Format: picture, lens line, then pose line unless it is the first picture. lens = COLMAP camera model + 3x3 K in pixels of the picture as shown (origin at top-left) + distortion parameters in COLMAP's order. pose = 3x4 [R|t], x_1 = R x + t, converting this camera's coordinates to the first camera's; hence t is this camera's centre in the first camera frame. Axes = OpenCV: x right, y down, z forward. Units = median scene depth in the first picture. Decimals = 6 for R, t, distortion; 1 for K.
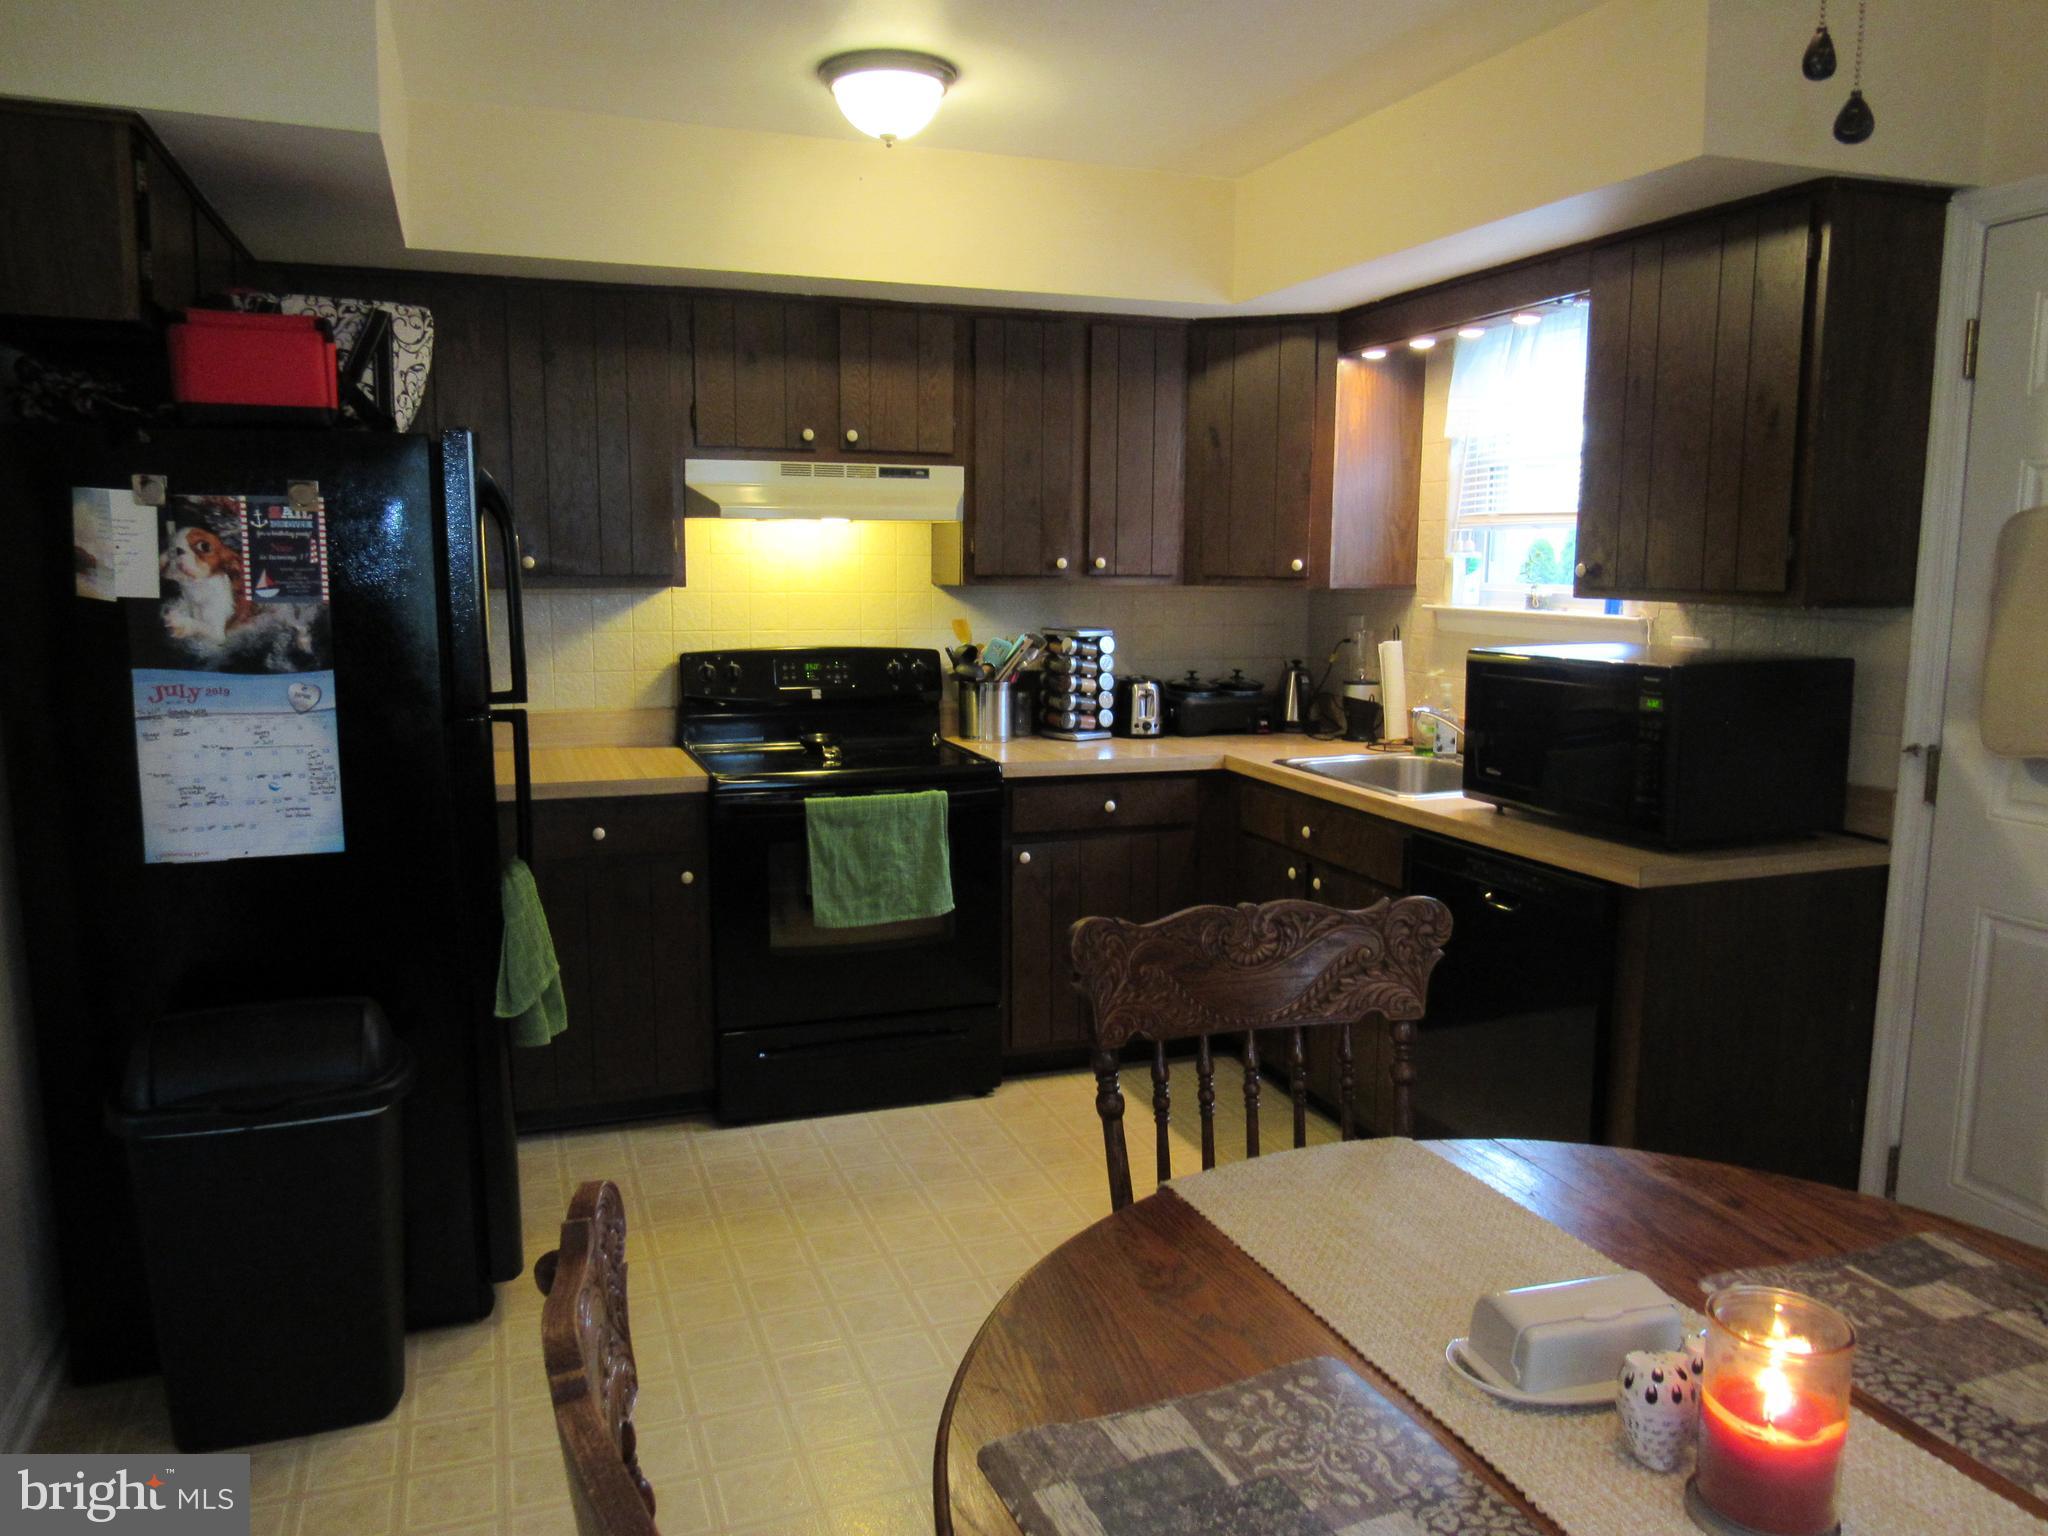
lens RADIAL K [[1468.5, 0, 1019.7], [0, 1468.5, 763.7], [0, 0, 1]] dist [-0.026961, 0.010170]
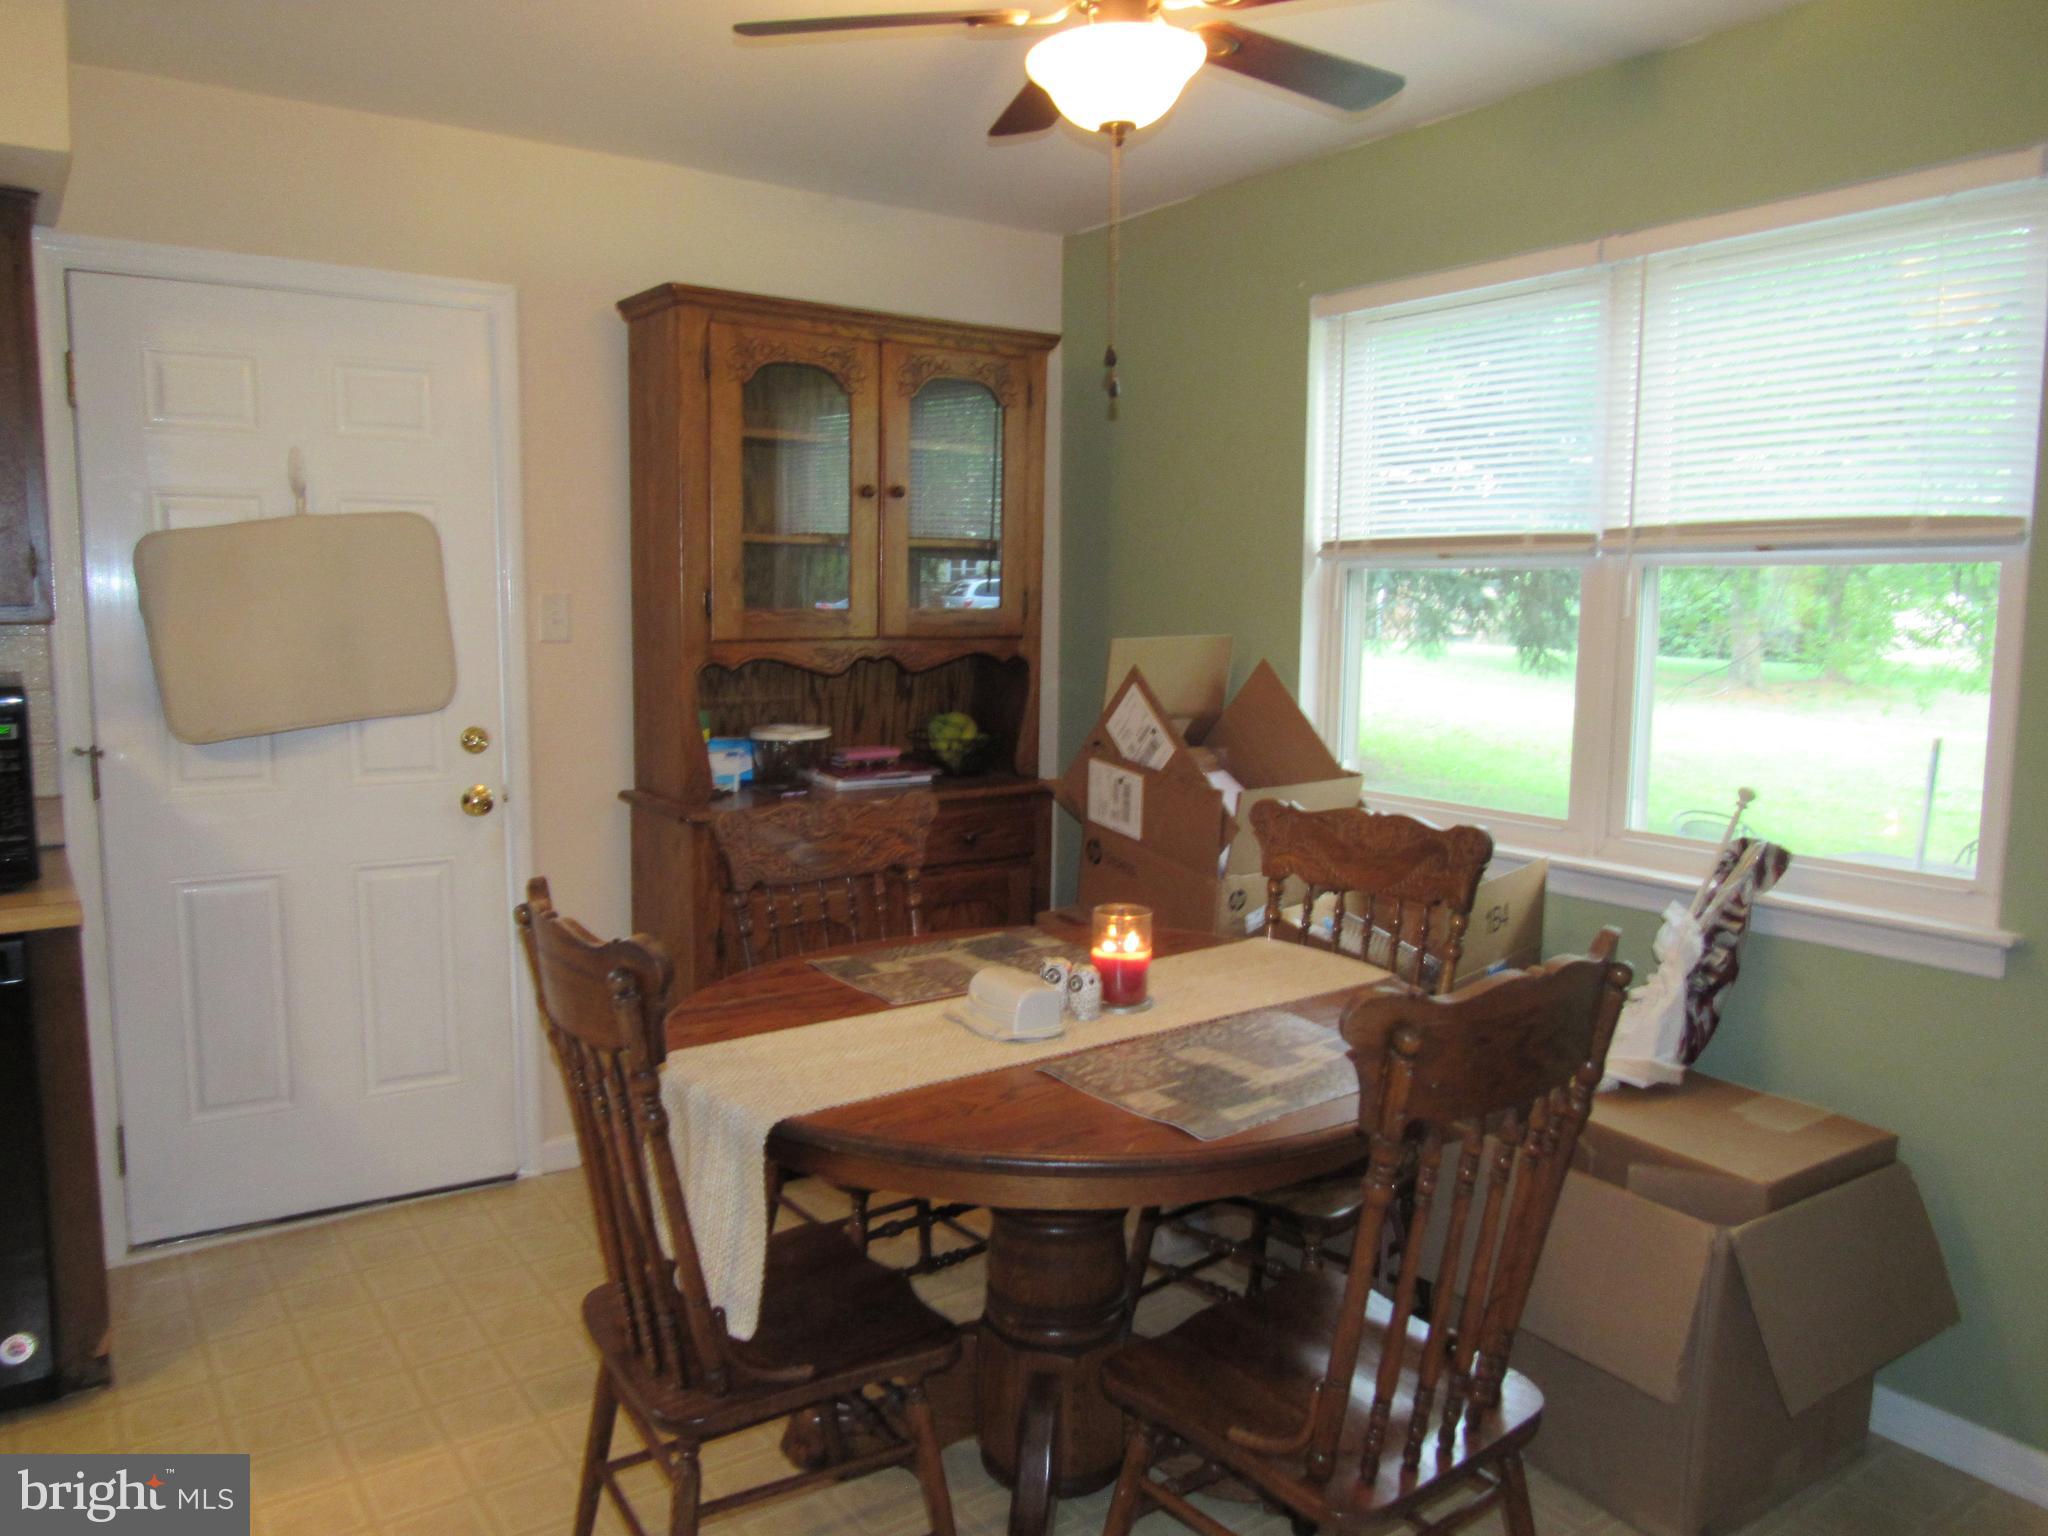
lens RADIAL K [[1468.5, 0, 1020.1], [0, 1468.5, 769.9], [0, 0, 1]] dist [-0.026961, 0.010170]
pose [[-0.247119, -0.129813, 0.960250, -1.147156], [0.127514, 0.978011, 0.165030, -0.167933], [-0.960559, 0.163227, -0.225132, 1.159700]]
